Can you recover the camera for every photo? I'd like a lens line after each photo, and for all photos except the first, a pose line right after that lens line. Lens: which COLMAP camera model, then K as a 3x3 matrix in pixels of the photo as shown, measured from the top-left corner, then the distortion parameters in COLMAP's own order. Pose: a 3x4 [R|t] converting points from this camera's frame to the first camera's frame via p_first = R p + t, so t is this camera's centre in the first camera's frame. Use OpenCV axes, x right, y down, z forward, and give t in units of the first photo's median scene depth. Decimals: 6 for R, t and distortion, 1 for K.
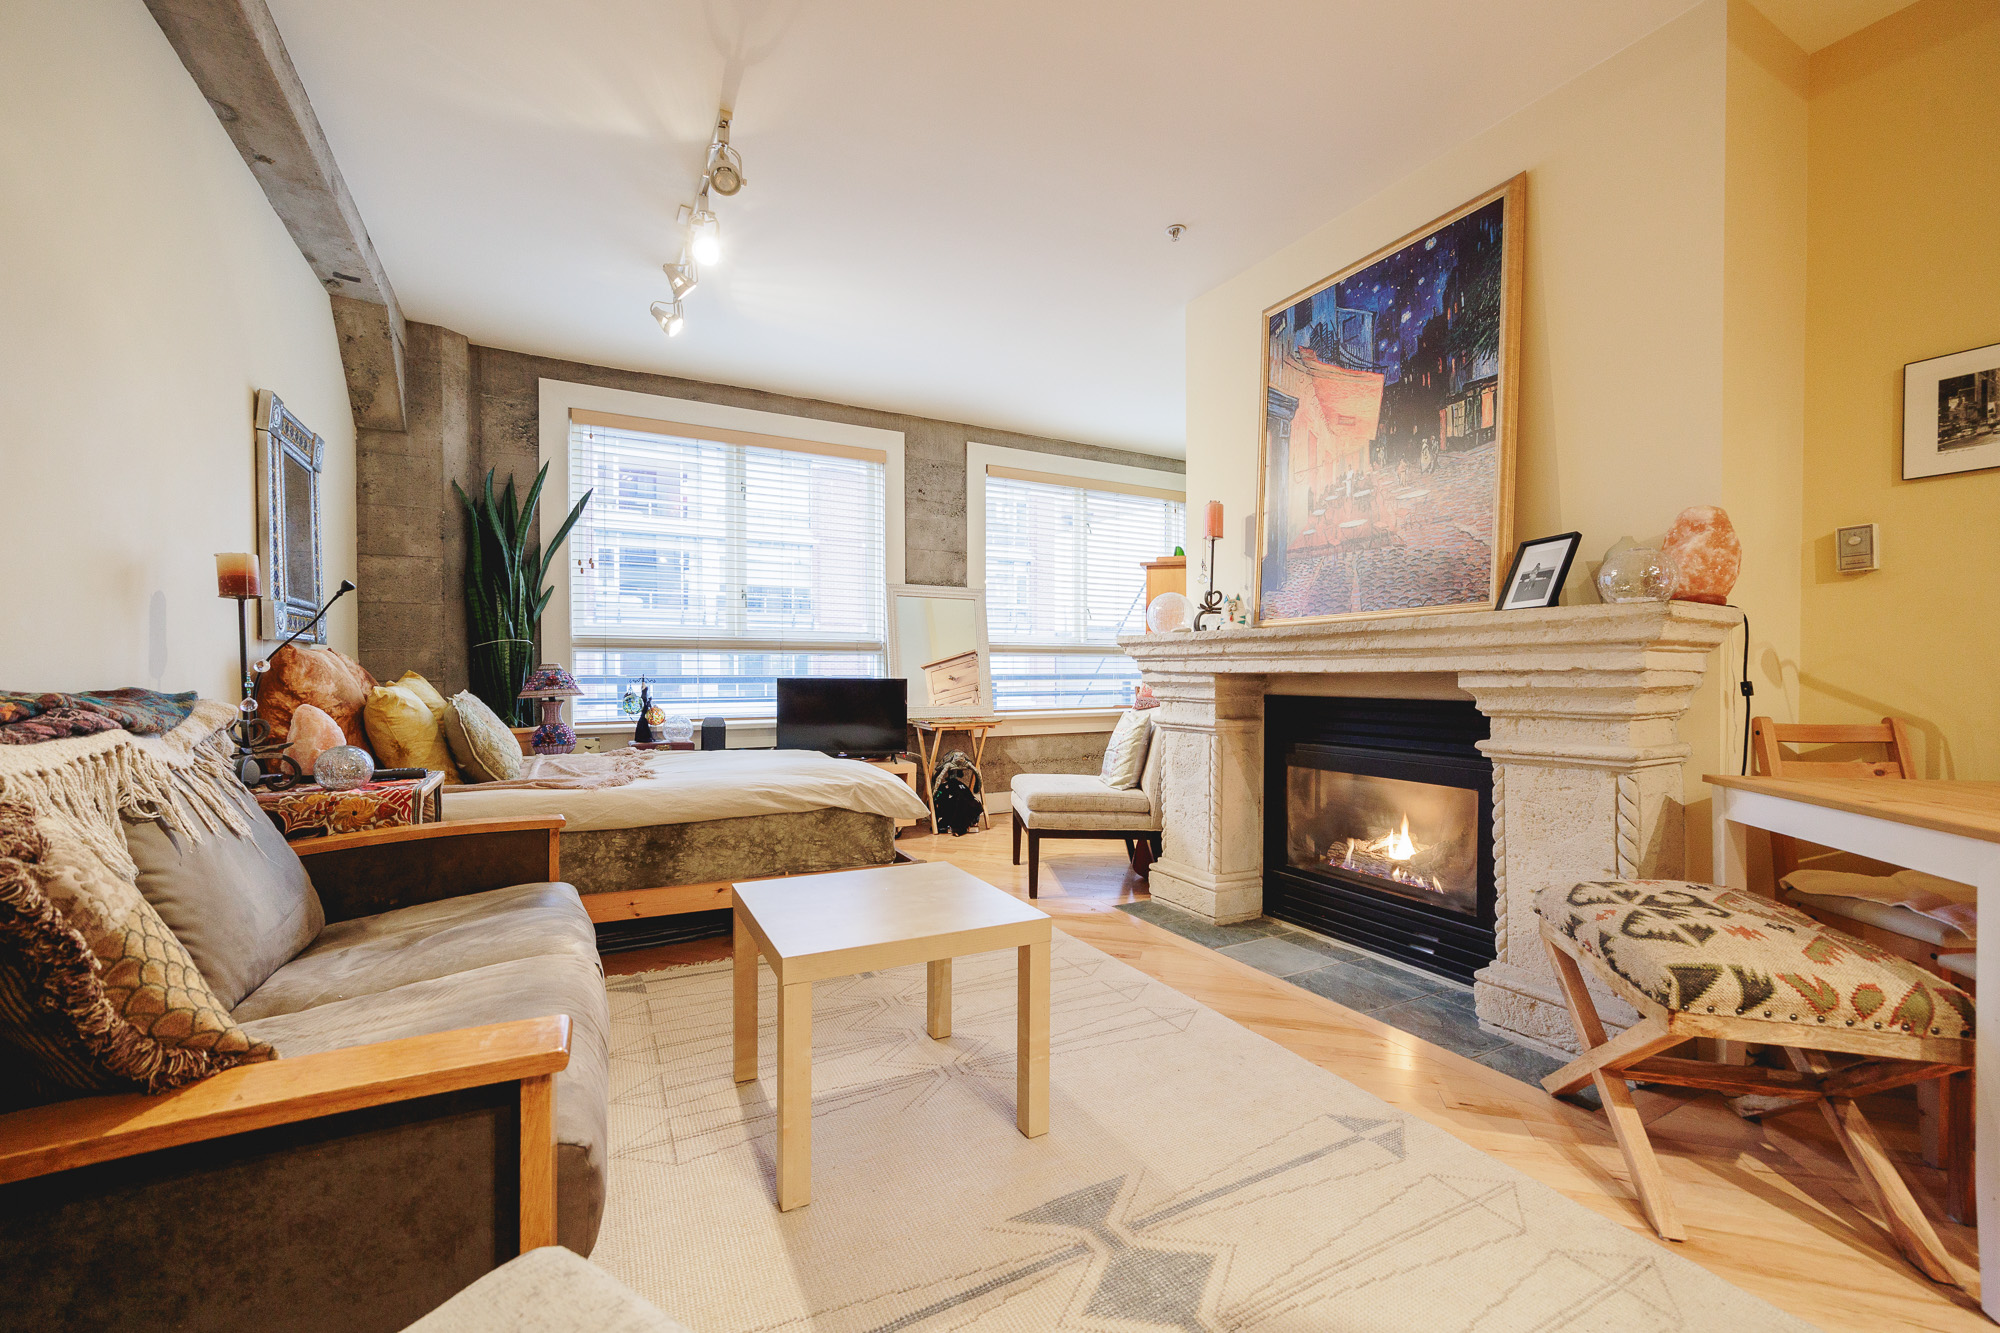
lens RADIAL K [[803.2, 0, 1000.0], [0, 803.2, 666.5], [0, 0, 1]] dist [0.001555, 0.000141]
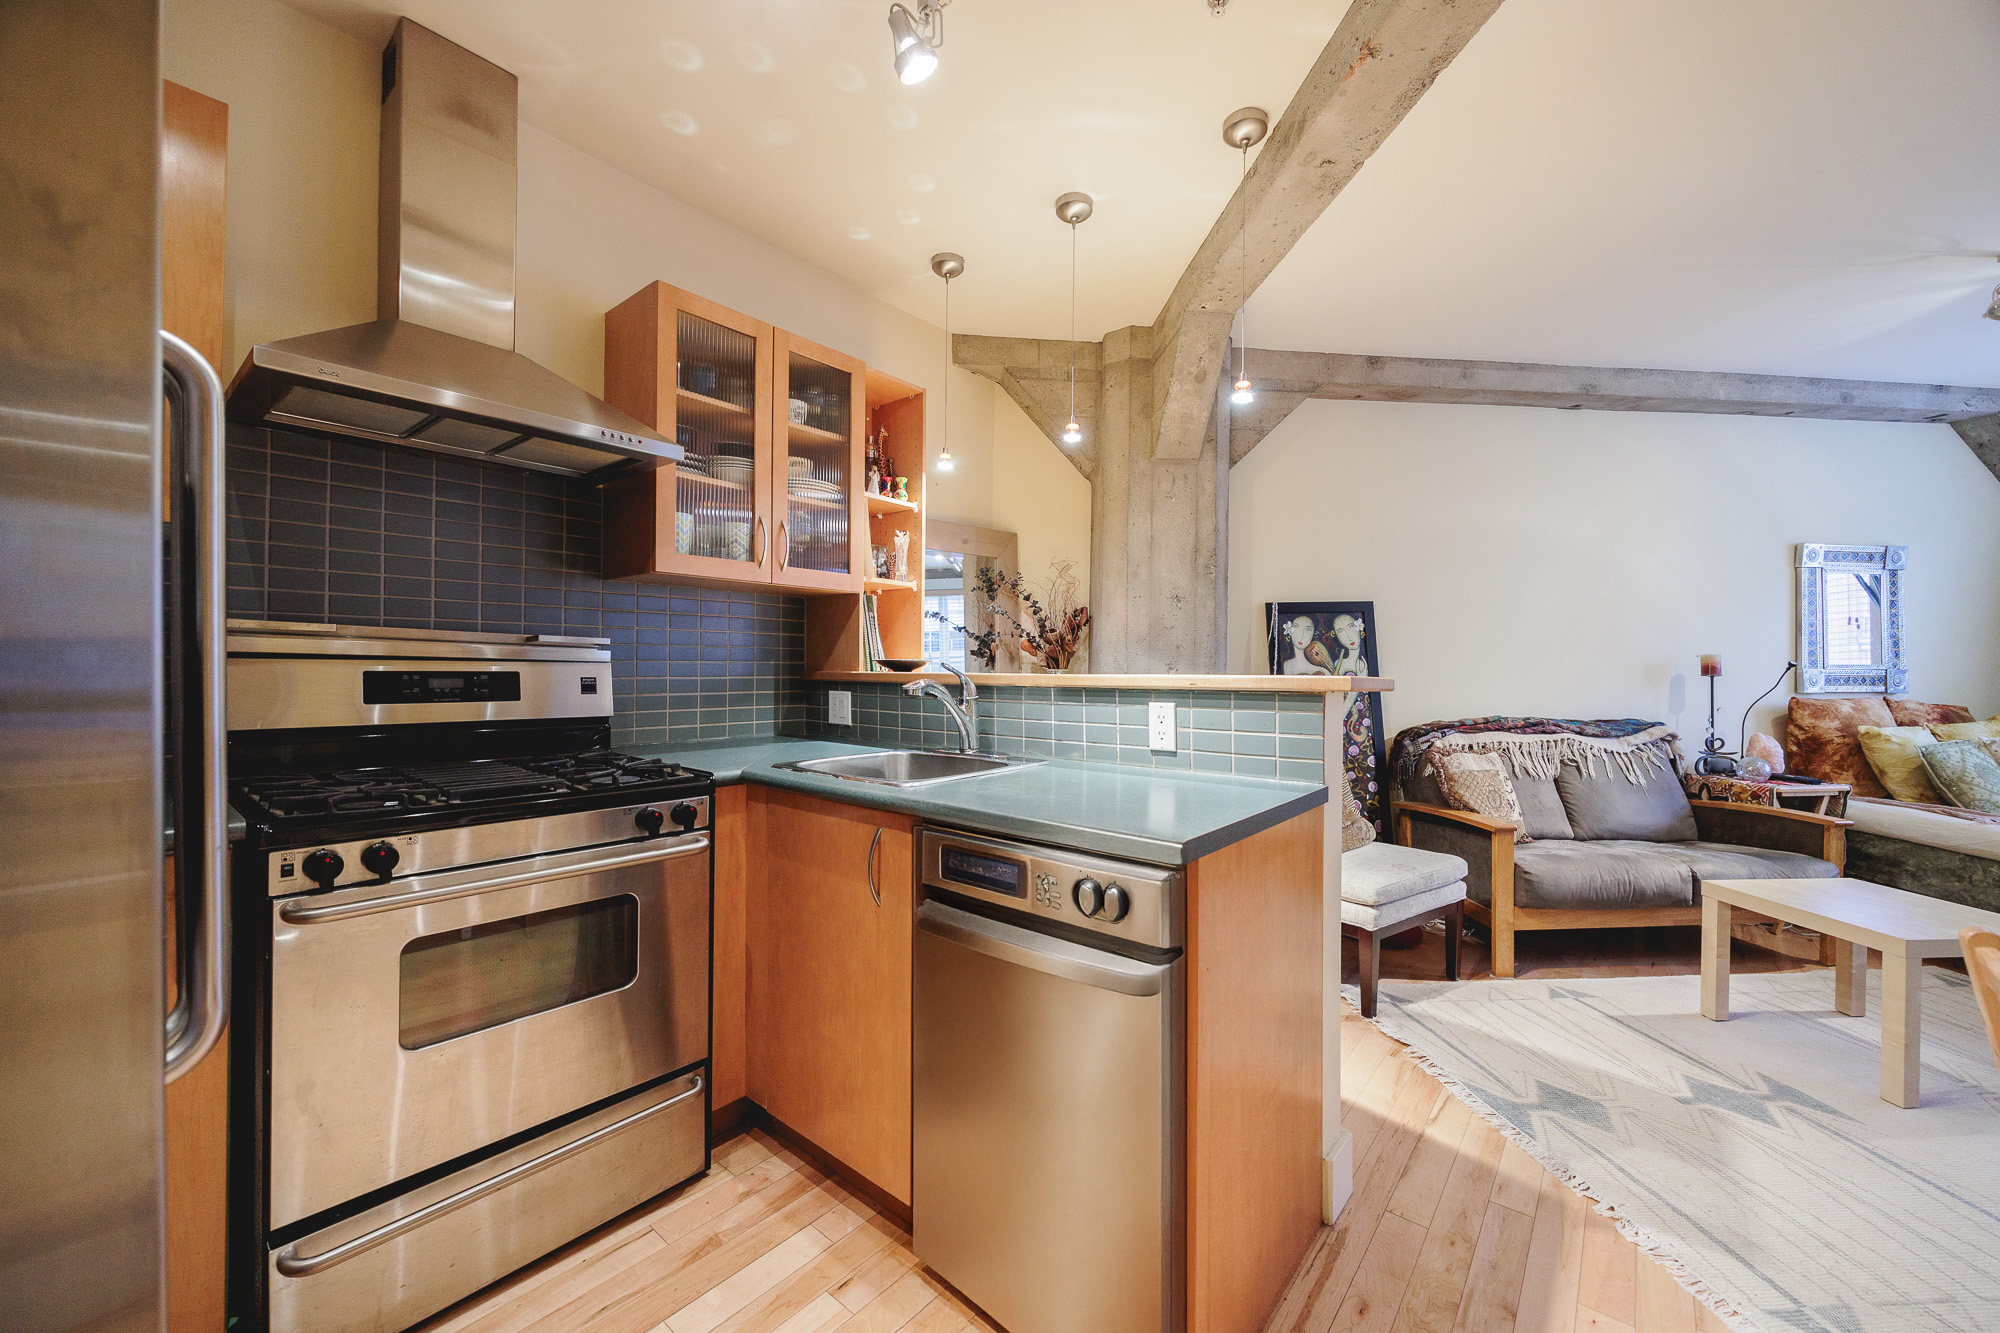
lens RADIAL K [[796.6, 0, 1000.0], [0, 796.6, 666.5], [0, 0, 1]] dist [0.000002, 0.000045]
pose [[-0.390241, -0.002680, -0.920709, 2.129228], [-0.004997, 0.999987, -0.000792, -0.134340], [0.920699, 0.004292, -0.390249, 0.203837]]
